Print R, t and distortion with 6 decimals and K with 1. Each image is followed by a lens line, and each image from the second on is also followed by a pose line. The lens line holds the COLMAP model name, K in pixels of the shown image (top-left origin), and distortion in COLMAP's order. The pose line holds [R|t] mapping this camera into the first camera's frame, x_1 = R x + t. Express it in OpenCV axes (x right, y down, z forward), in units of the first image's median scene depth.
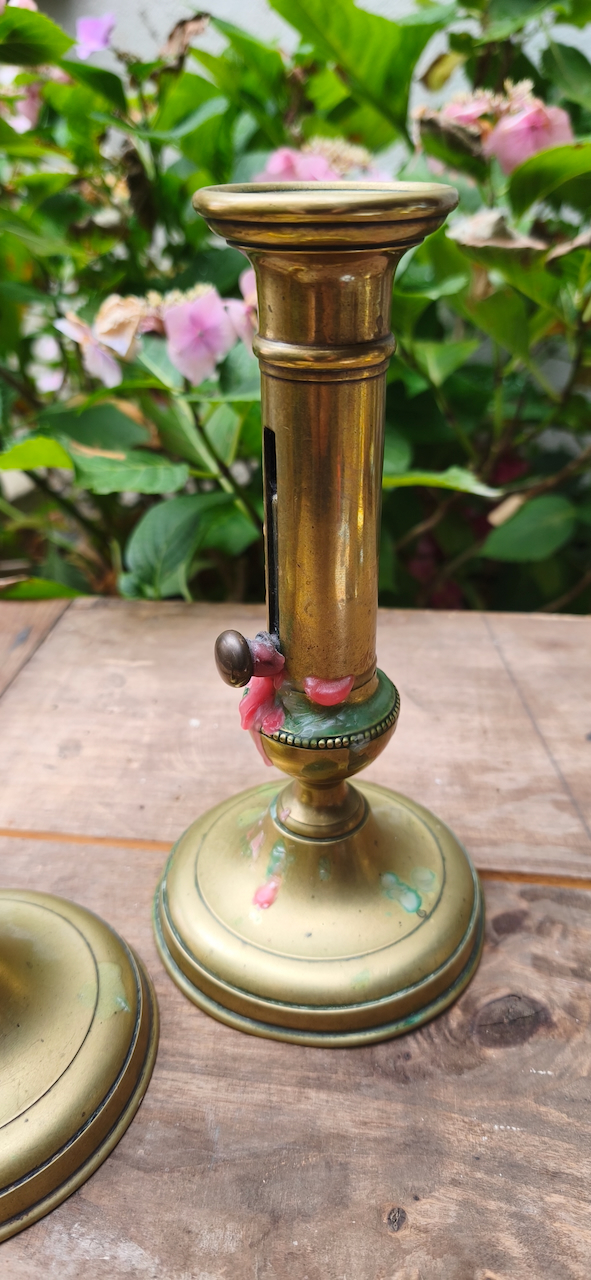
lens RADIAL K [[882.8, 0, 295.5], [0, 882.8, 640.0], [0, 0, 1]] dist [0.040099, -0.000099]
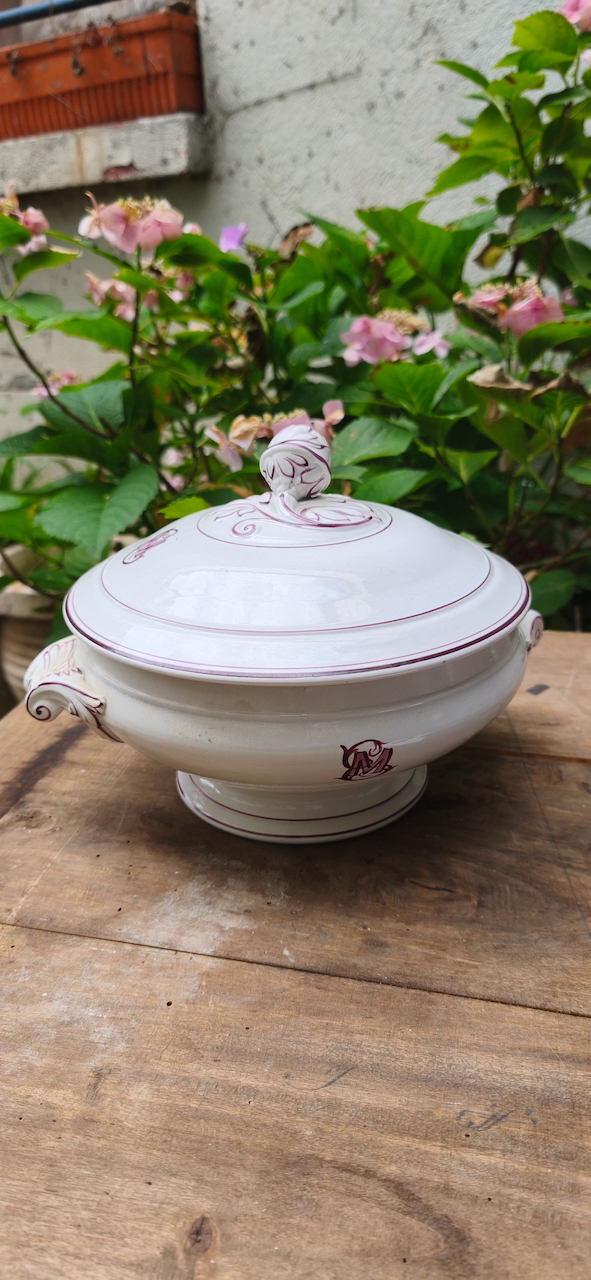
lens RADIAL K [[882.8, 0, 295.5], [0, 882.8, 640.0], [0, 0, 1]] dist [0.040099, -0.000099]
pose [[0.994804, 0.043493, -0.092046, 0.029733], [-0.054557, 0.991114, -0.121316, 0.115102], [0.085952, 0.125707, 0.988337, -0.292437]]
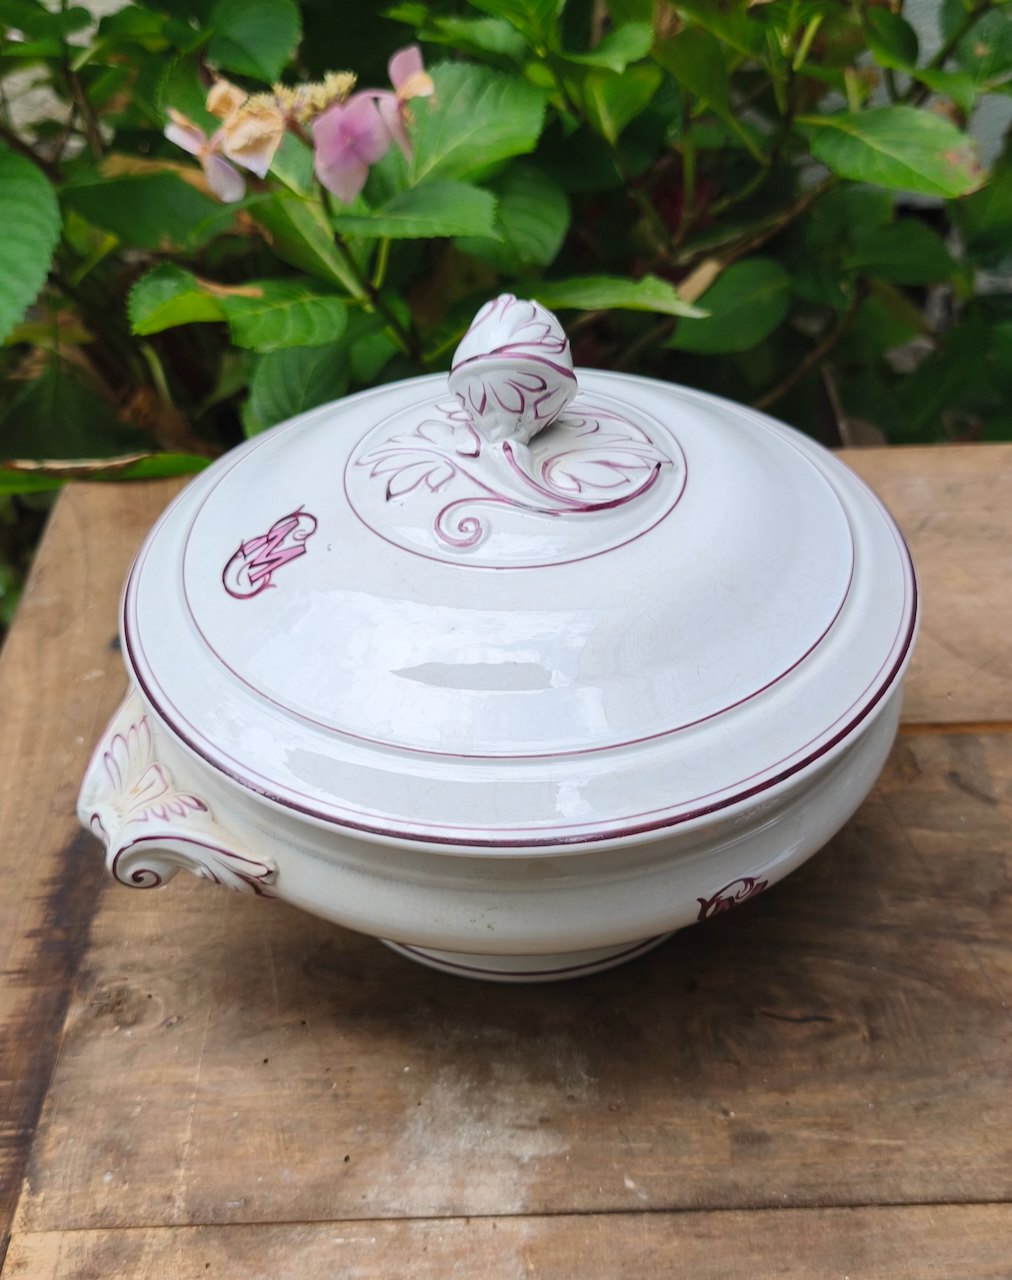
lens RADIAL K [[1519.8, 0, 507.6], [0, 1519.8, 675.9], [0, 0, 1]] dist [0.010805, 0.037807]
pose [[0.987578, -0.096306, 0.124154, -0.113452], [0.071664, 0.979251, 0.189555, -0.071796], [-0.139833, -0.178303, 0.973989, -0.294032]]
